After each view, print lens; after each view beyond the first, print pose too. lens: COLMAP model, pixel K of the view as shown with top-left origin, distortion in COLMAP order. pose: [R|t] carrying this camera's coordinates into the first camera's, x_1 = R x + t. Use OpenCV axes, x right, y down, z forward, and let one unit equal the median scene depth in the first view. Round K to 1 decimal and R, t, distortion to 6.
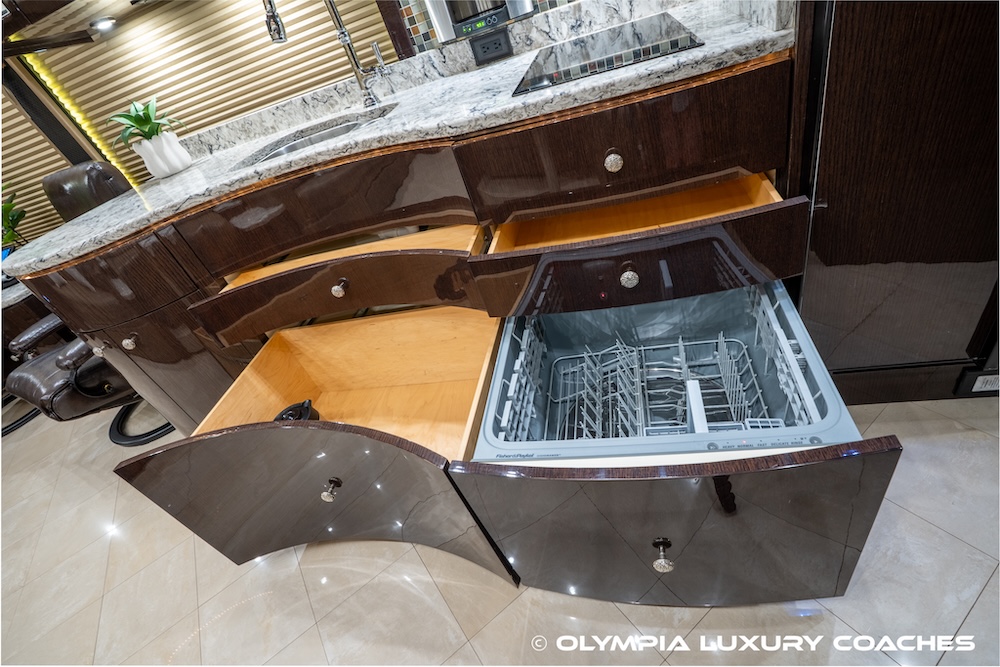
lens RADIAL K [[466.9, 0, 500.1], [0, 466.9, 331.6], [0, 0, 1]] dist [-0.065190, 0.024324]
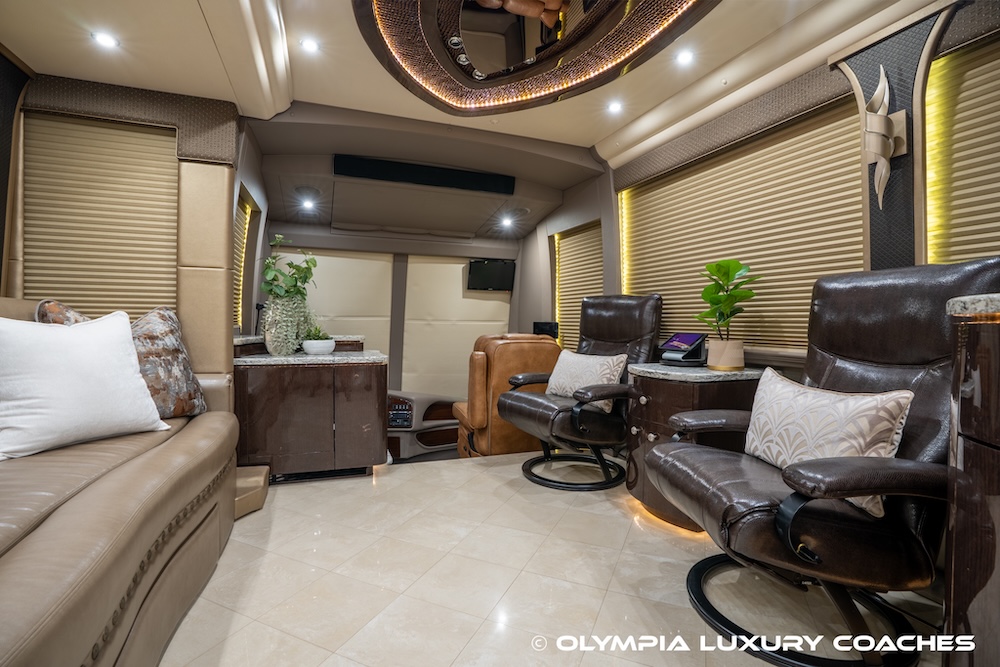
lens RADIAL K [[466.9, 0, 502.6], [0, 466.9, 329.1], [0, 0, 1]] dist [-0.065190, 0.024324]
pose [[0.501390, 0.301043, -0.811160, -0.800025], [-0.641238, 0.758709, -0.114781, 0.272085], [0.580880, 0.577697, 0.573449, 0.299445]]
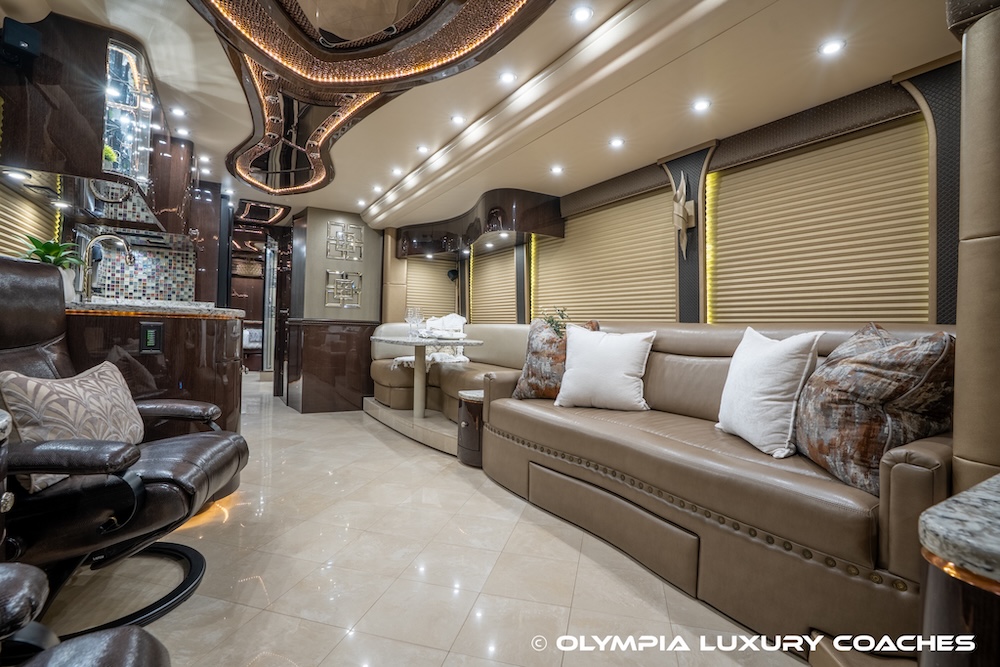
lens RADIAL K [[466.9, 0, 497.3], [0, 466.9, 327.7], [0, 0, 1]] dist [-0.065190, 0.024324]
pose [[-0.637502, 0.265515, 0.723252, -2.442230], [0.578573, 0.784884, 0.221835, 0.066362], [-0.508768, 0.559874, -0.653985, 1.375094]]
